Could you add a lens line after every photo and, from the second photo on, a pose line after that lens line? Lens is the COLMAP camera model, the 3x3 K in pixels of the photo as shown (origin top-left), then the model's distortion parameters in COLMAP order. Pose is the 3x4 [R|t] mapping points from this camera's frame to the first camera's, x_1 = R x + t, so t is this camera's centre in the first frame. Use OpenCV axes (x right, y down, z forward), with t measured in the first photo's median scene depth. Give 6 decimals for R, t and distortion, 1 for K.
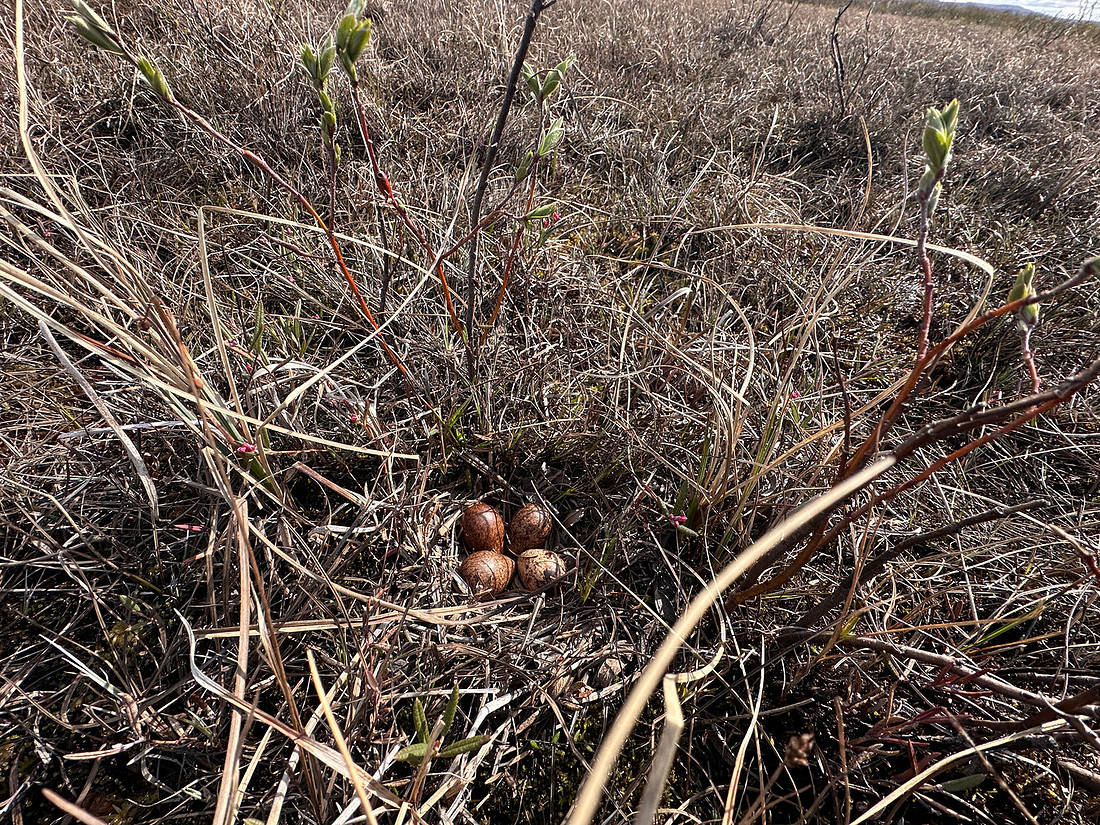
lens RADIAL K [[439.4, 0, 550.0], [0, 439.4, 412.5], [0, 0, 1]] dist [0.000397, 0.000174]
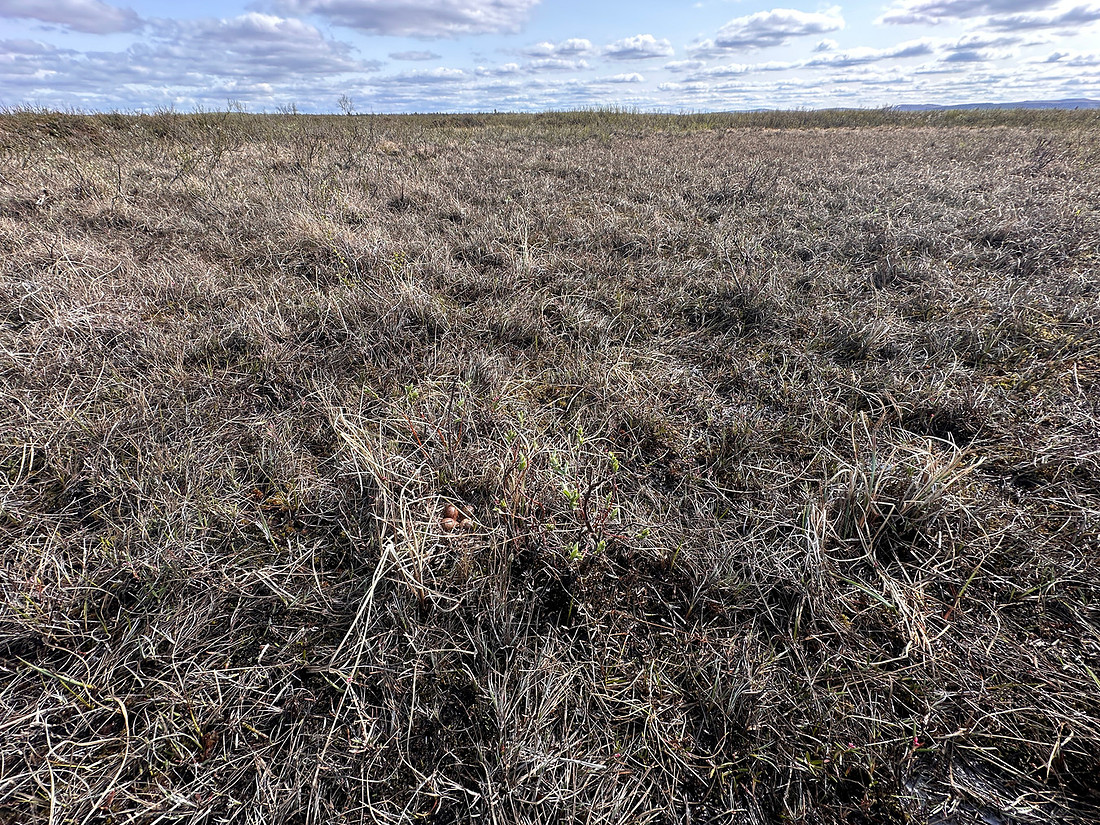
lens RADIAL K [[434.6, 0, 548.6], [0, 434.6, 419.4], [0, 0, 1]] dist [-0.001605, 0.000105]
pose [[0.988827, -0.008467, -0.148829, 0.897304], [-0.019590, 0.982346, -0.186042, 0.173173], [0.147776, 0.186879, 0.971205, -1.781596]]
